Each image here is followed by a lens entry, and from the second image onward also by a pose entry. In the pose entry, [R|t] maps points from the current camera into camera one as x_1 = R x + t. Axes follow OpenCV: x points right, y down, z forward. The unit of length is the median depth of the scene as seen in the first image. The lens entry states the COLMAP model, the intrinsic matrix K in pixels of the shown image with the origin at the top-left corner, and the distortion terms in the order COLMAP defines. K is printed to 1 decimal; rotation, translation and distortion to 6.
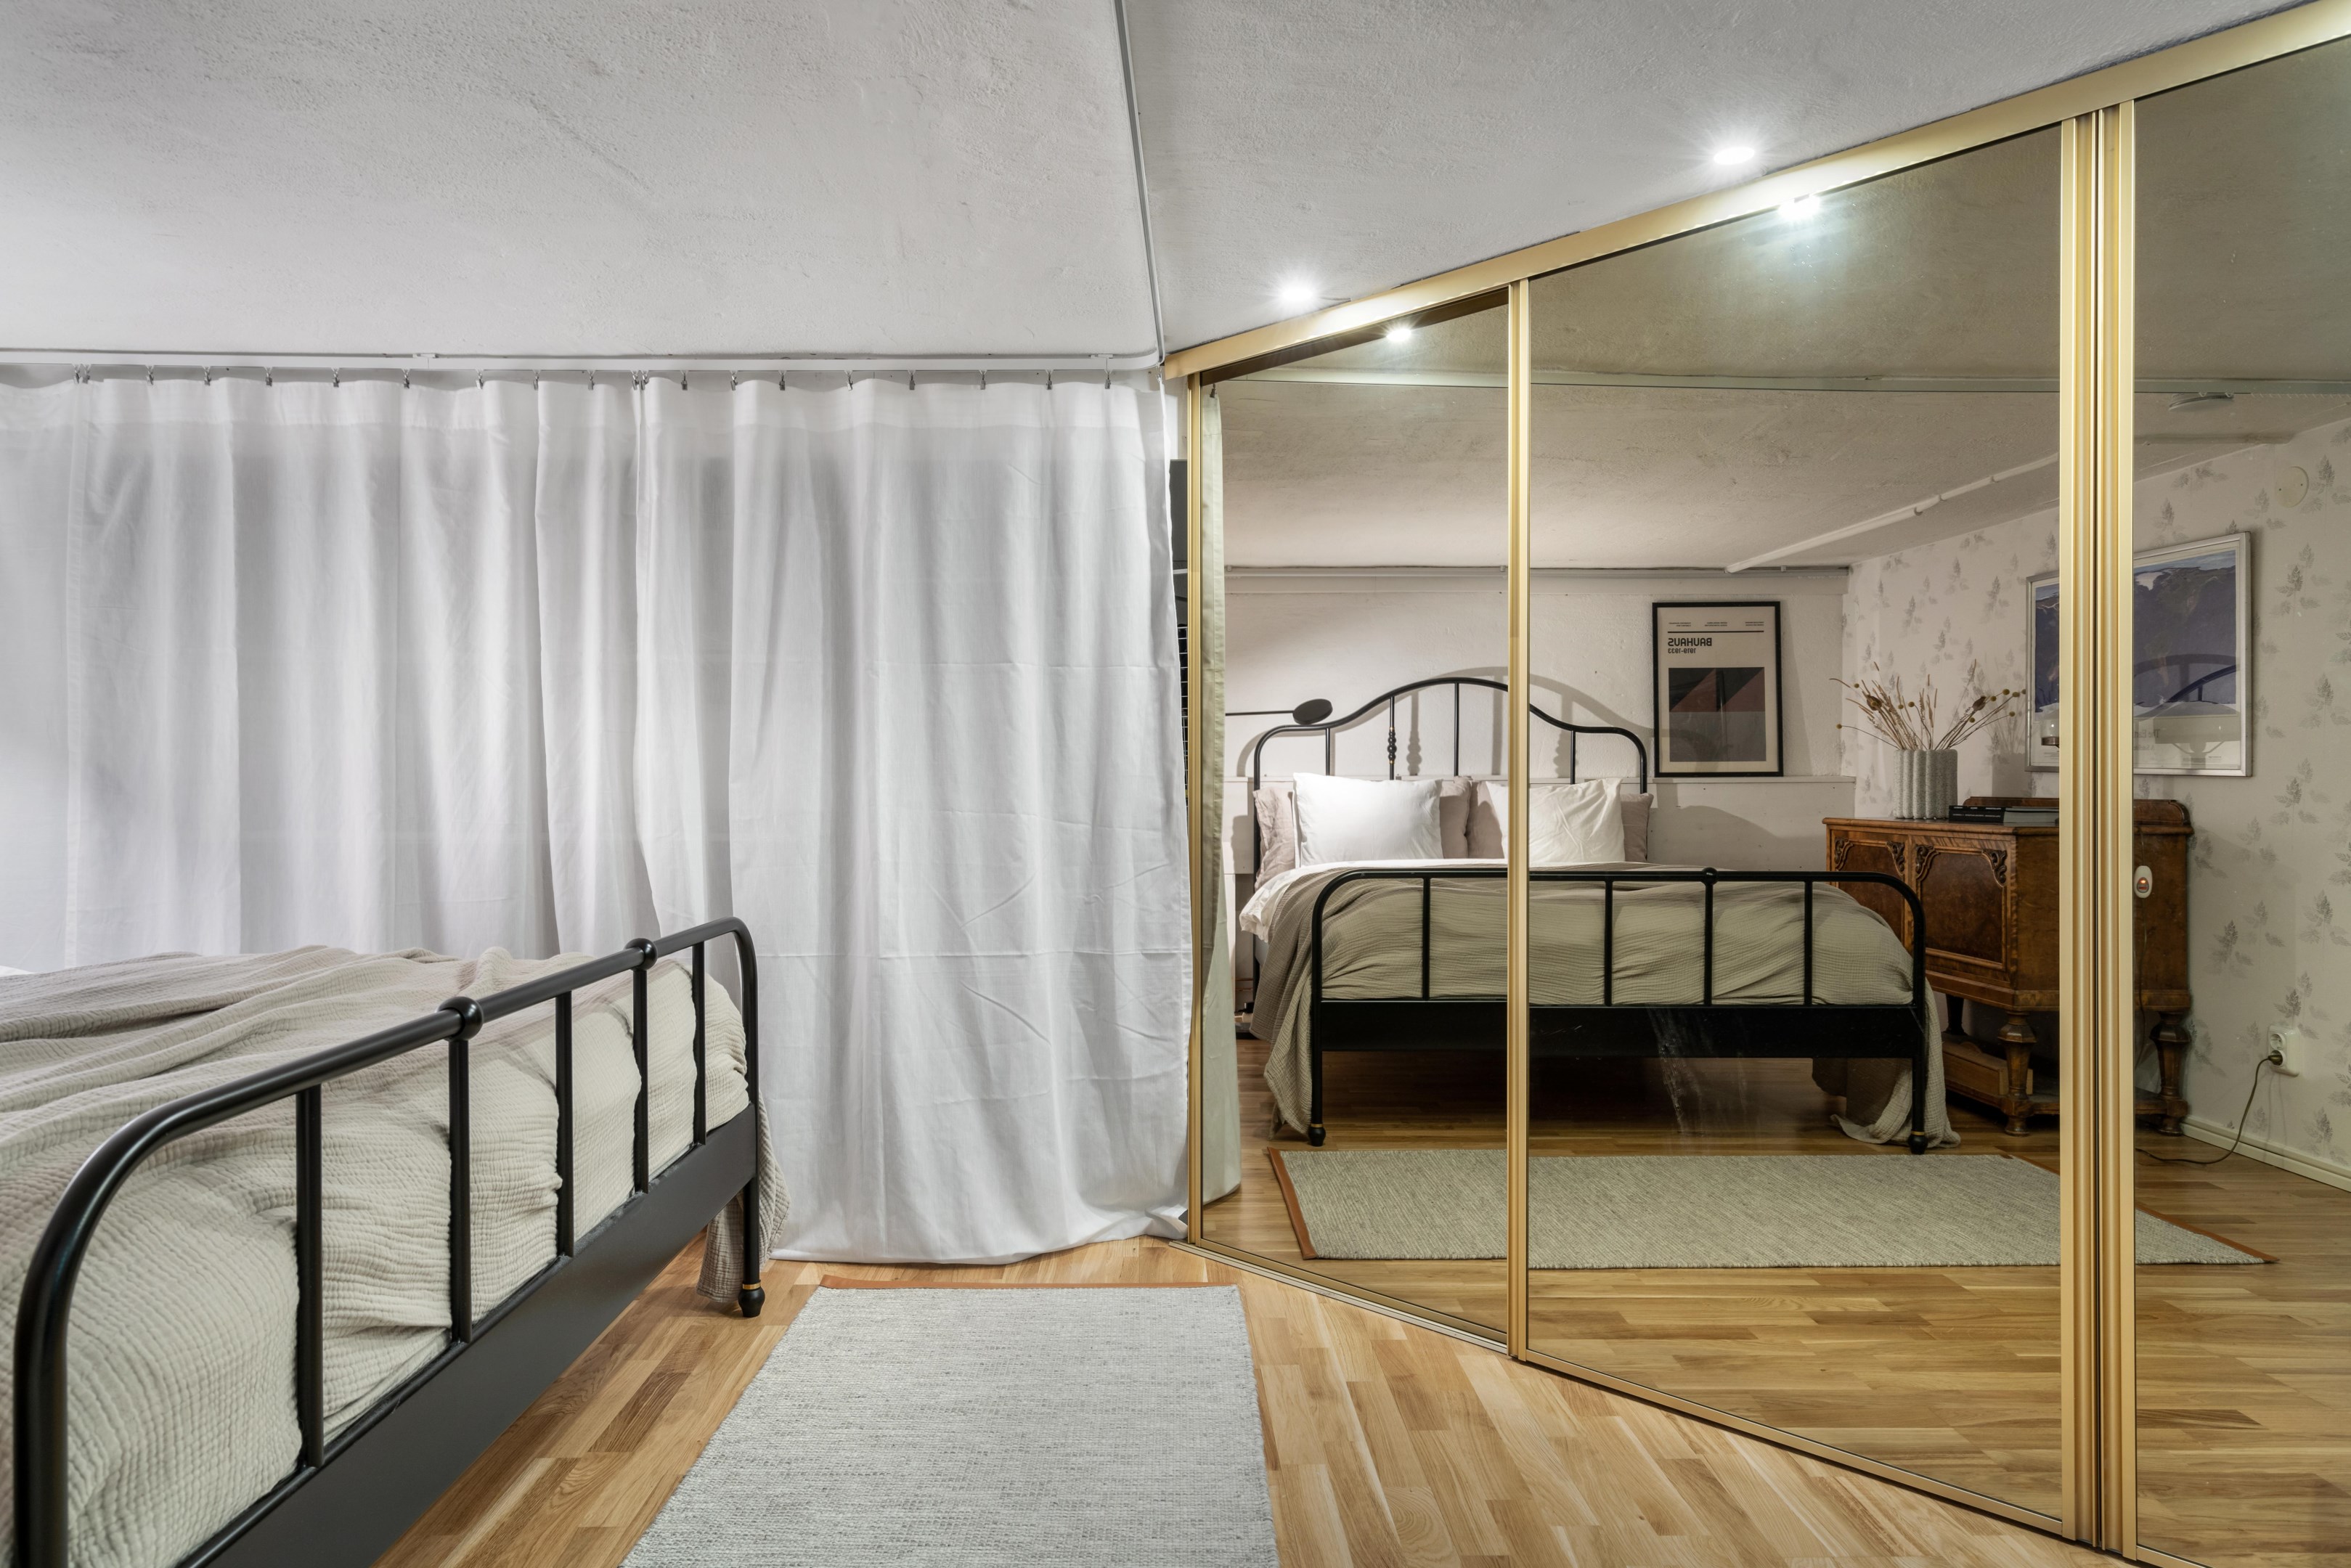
lens RADIAL K [[1417.8, 0, 1174.9], [0, 1417.8, 776.8], [0, 0, 1]] dist [0.016216, 0.002769]
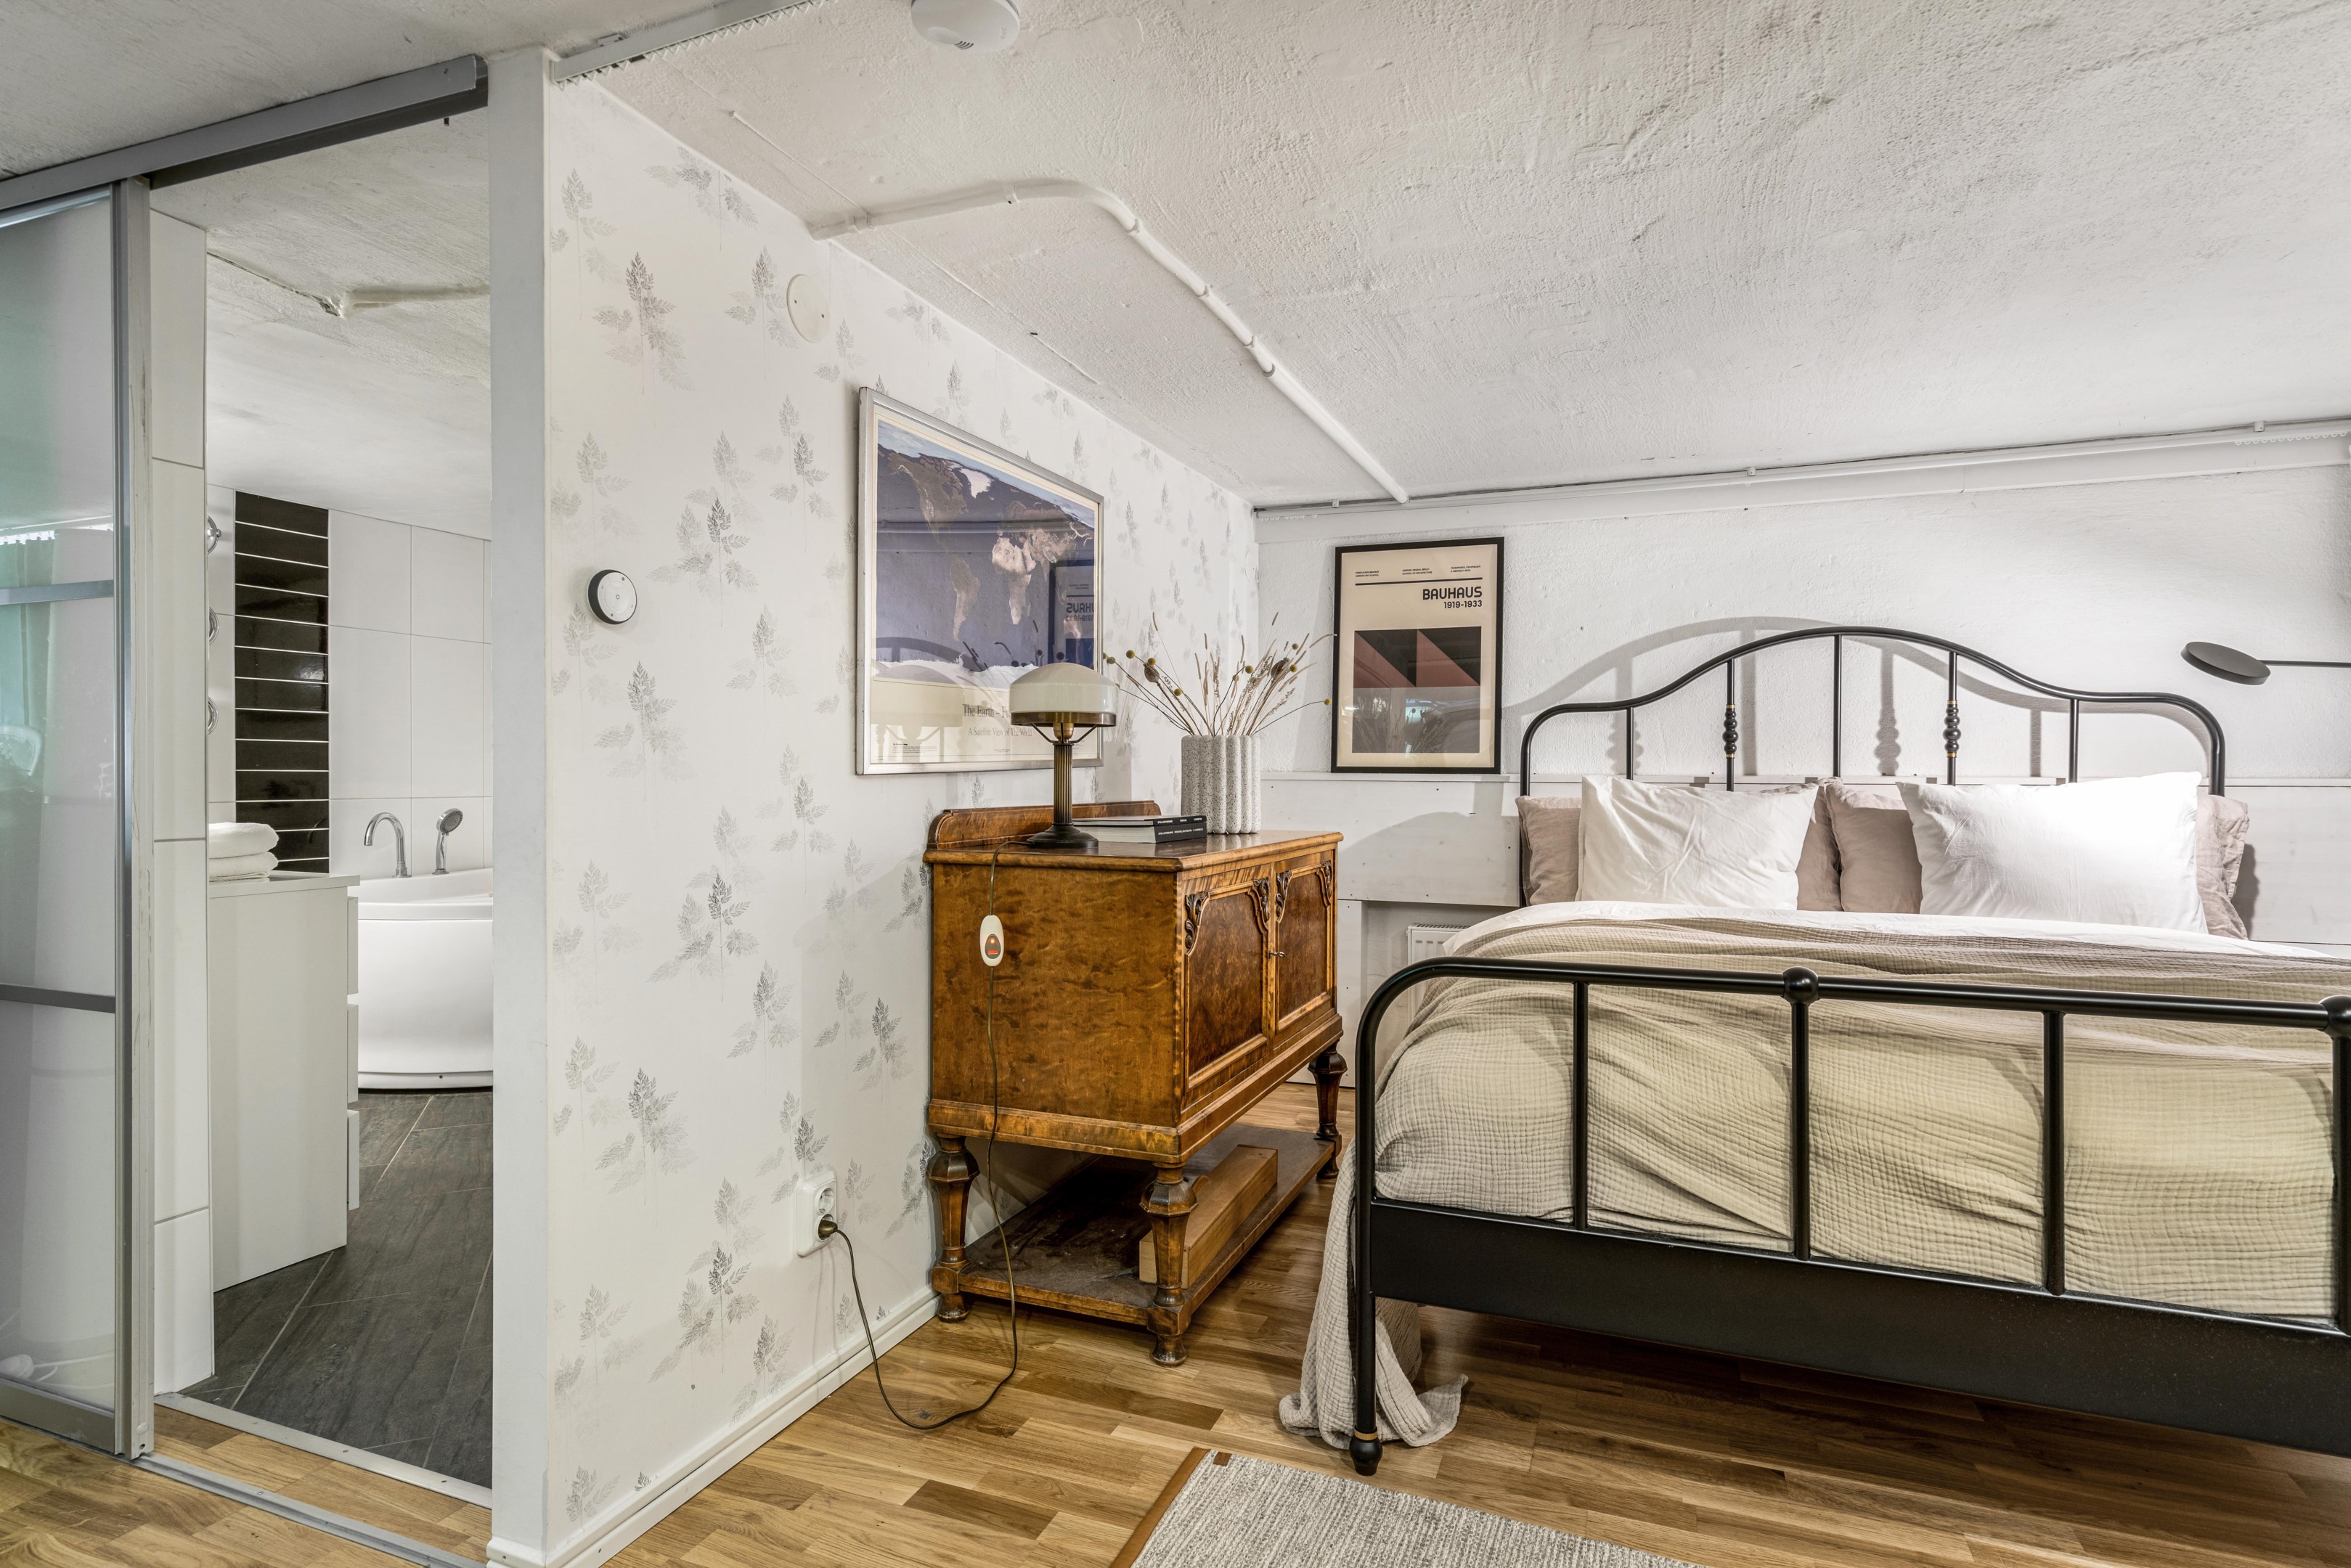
lens RADIAL K [[1214.1, 0, 1166.7], [0, 1214.1, 779.7], [0, 0, 1]] dist [0.003077, 0.003422]
pose [[-0.379447, 0.002751, -0.925210, 0.320519], [-0.005483, 0.999971, 0.005222, 0.000711], [0.925197, 0.007055, -0.379421, 0.312408]]
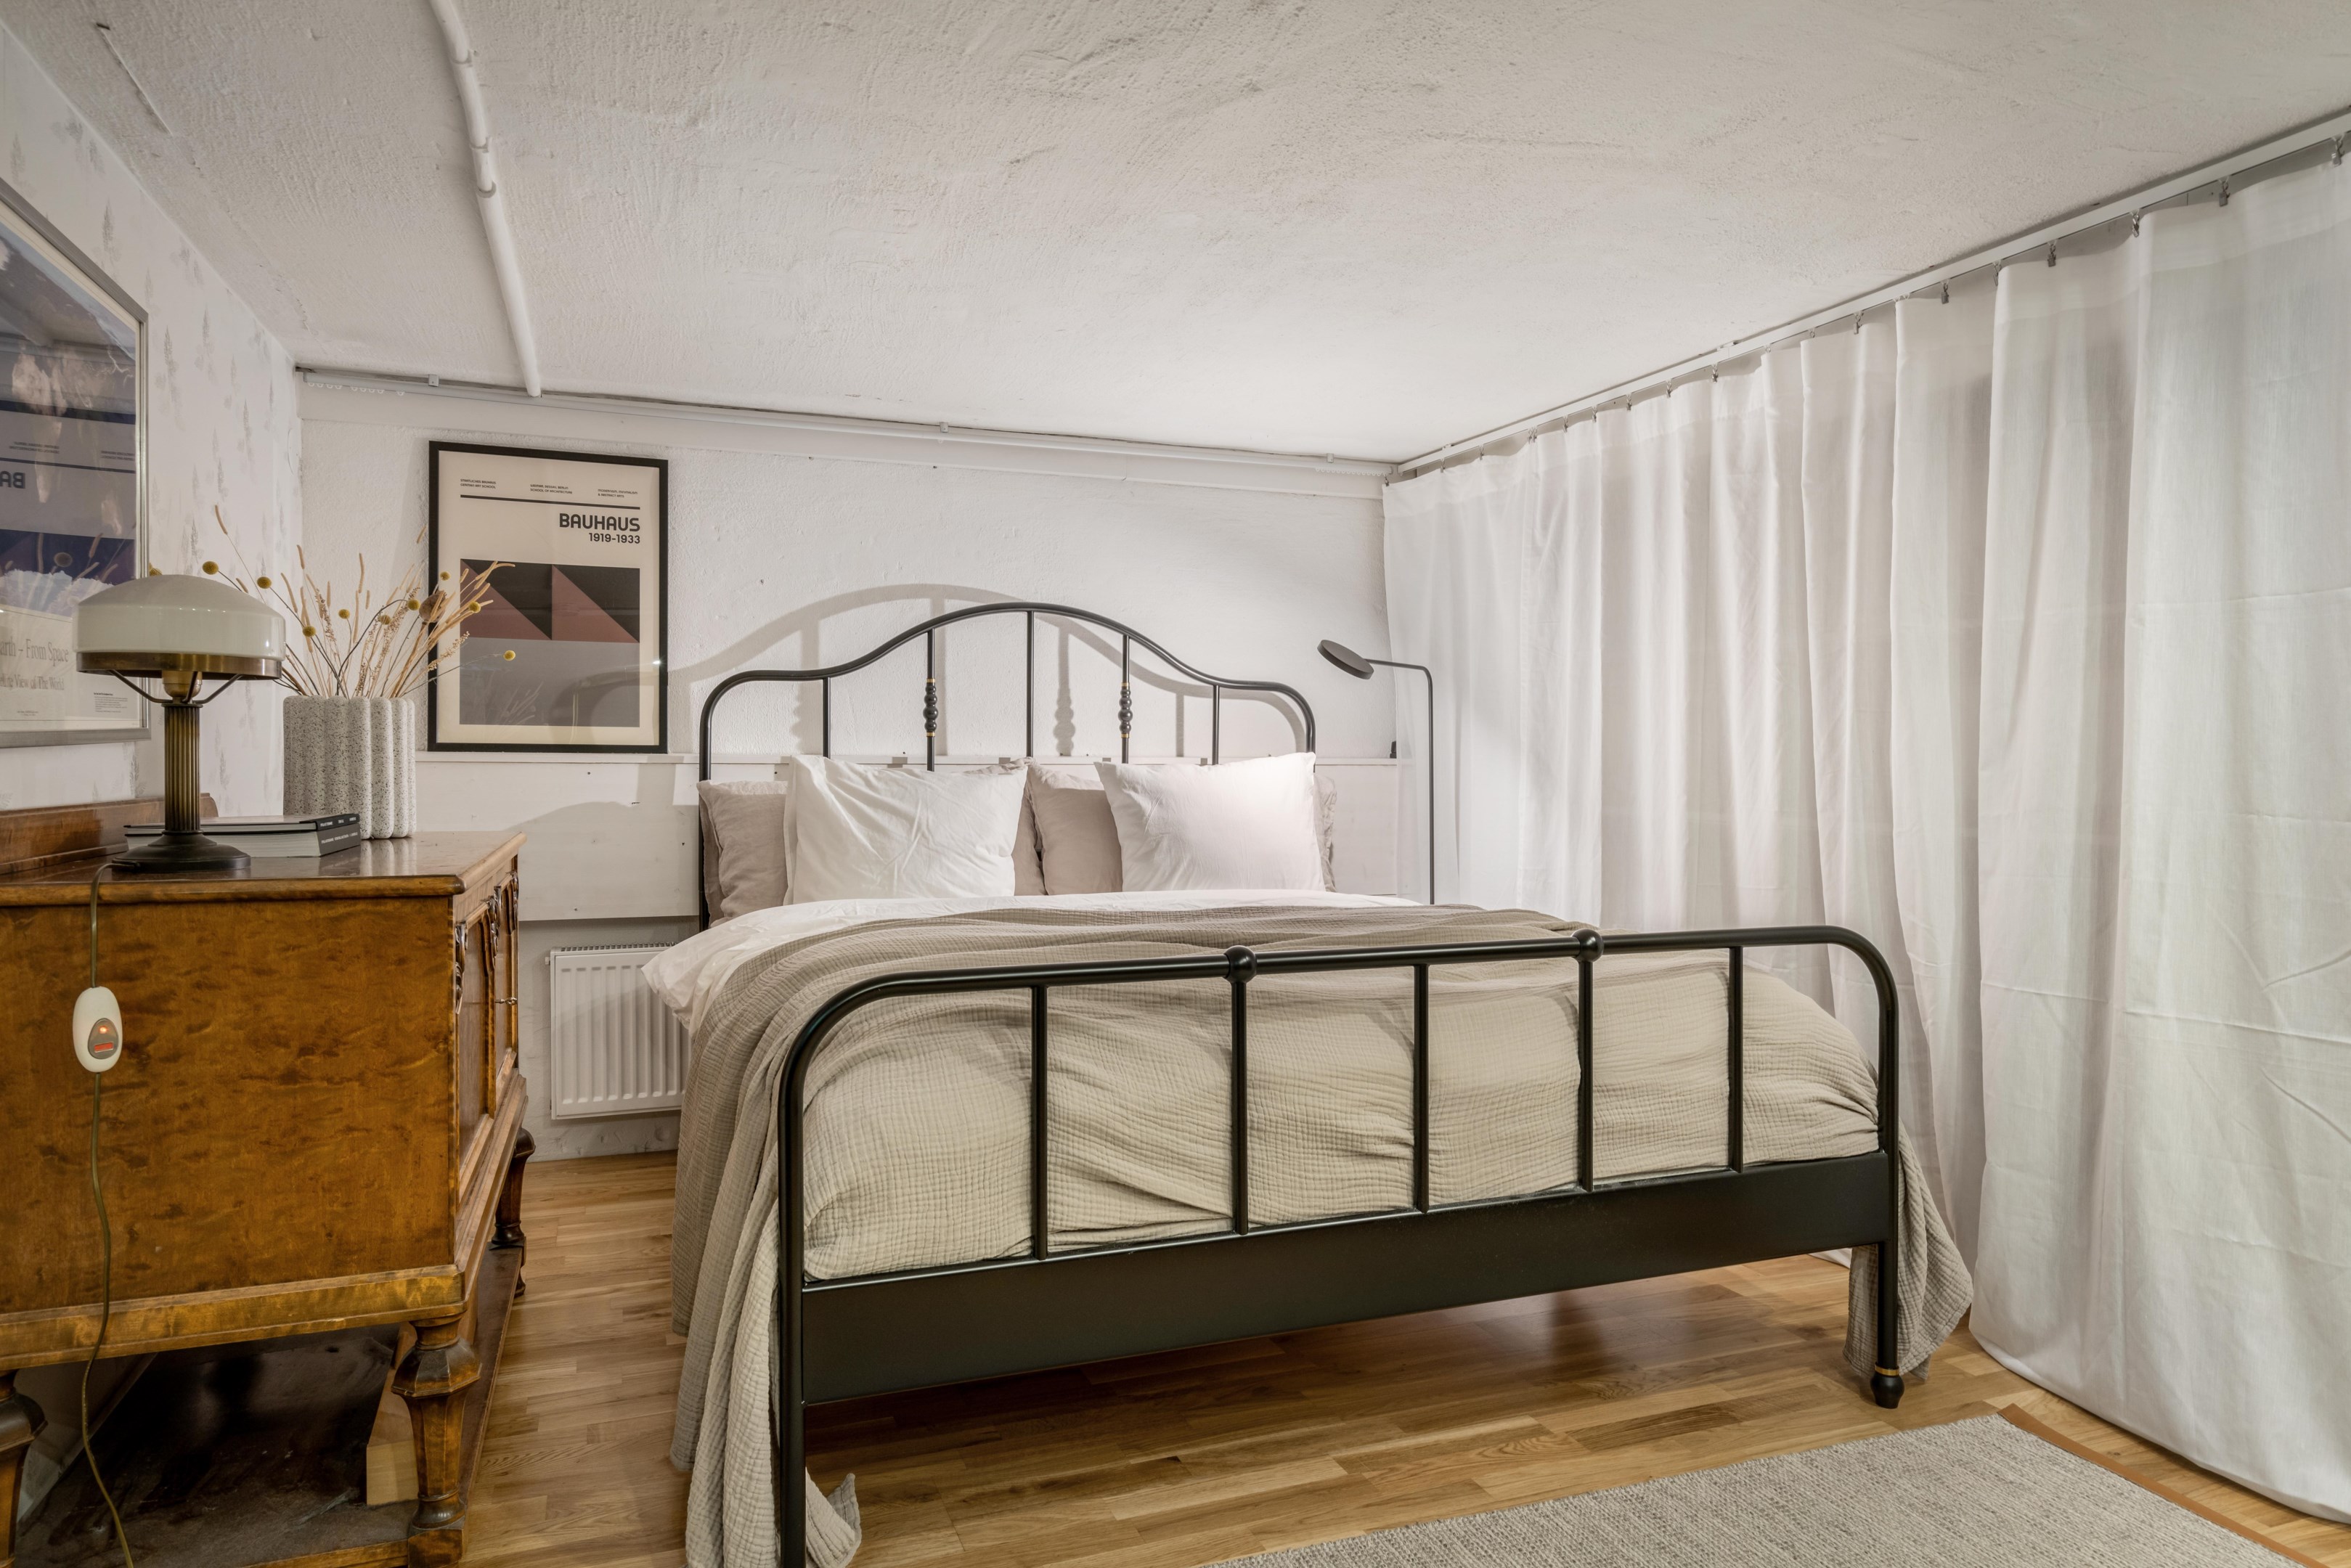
lens RADIAL K [[1448.3, 0, 1172.9], [0, 1448.3, 781.1], [0, 0, 1]] dist [0.005750, 0.005319]
pose [[0.344587, 0.016628, -0.938607, 0.319105], [-0.006212, 0.999862, 0.015433, 0.000819], [0.938734, 0.000512, 0.344642, 0.280070]]
